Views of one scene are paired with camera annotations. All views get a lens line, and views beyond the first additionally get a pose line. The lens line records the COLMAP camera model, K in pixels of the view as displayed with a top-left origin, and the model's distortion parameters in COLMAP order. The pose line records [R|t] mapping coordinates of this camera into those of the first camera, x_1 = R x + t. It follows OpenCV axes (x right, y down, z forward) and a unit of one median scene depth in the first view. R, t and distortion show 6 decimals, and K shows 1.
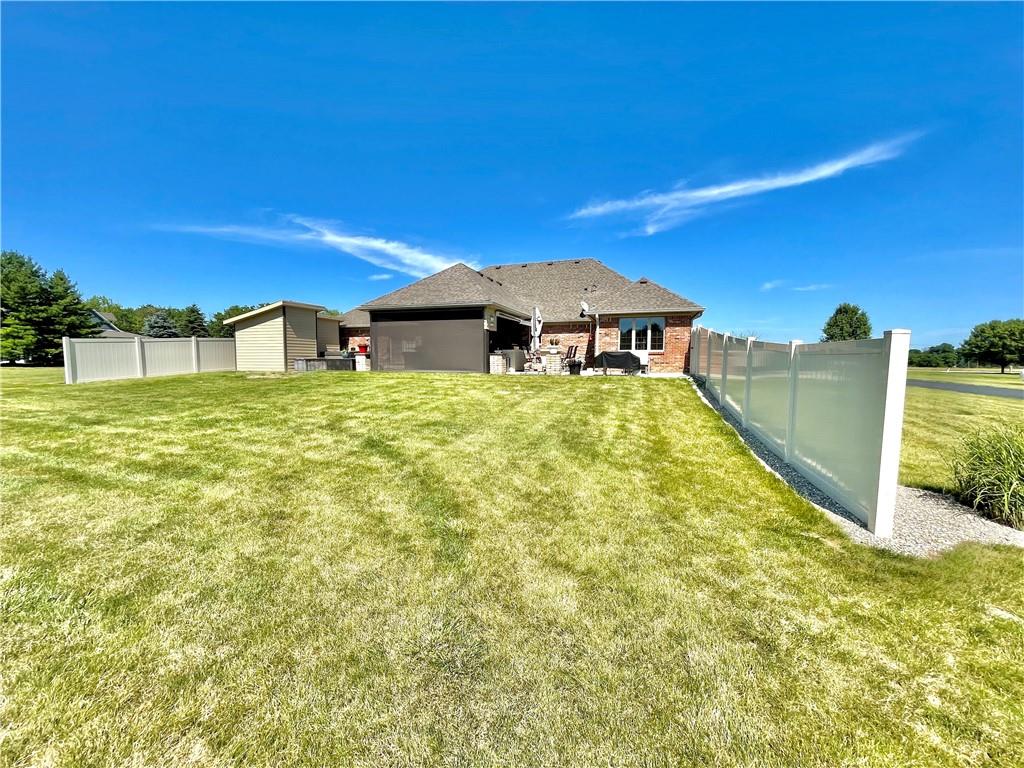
lens RADIAL K [[415.4, 0, 512.6], [0, 415.4, 389.7], [0, 0, 1]] dist [-0.005589, 0.001202]
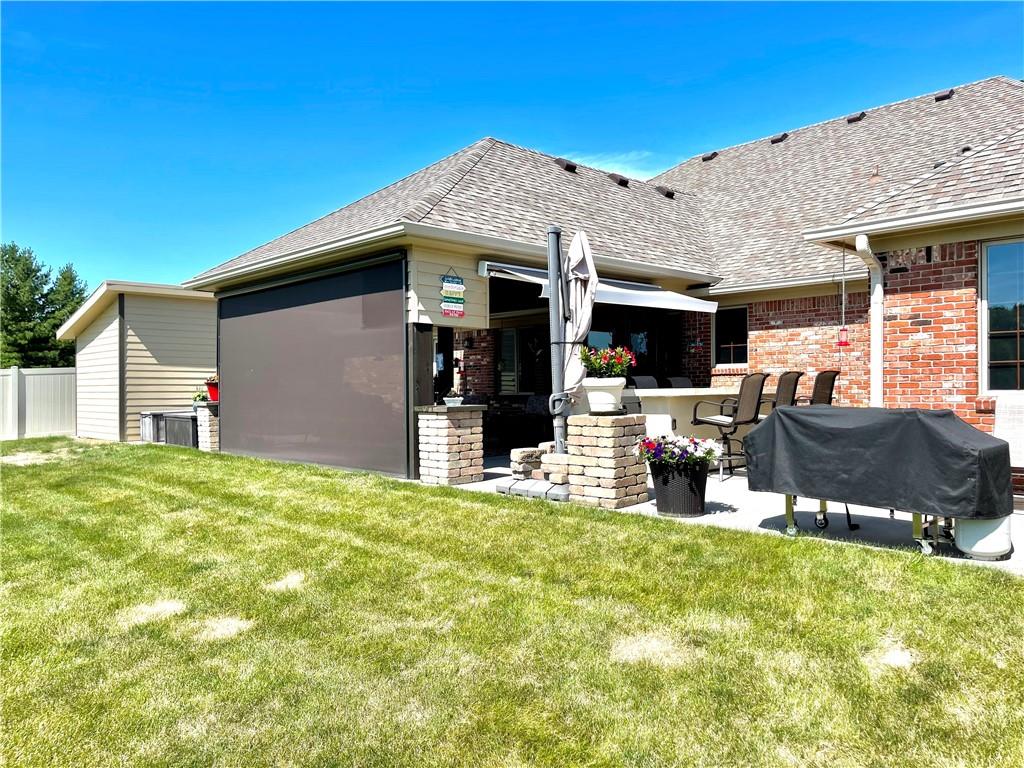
lens RADIAL K [[801.0, 0, 508.4], [0, 801.0, 385.2], [0, 0, 1]] dist [0.043485, -0.058422]
pose [[0.876794, -0.010422, -0.480753, 0.242057], [-0.029752, 0.996674, -0.075866, -0.058328], [0.479945, 0.080822, 0.873568, 0.514606]]
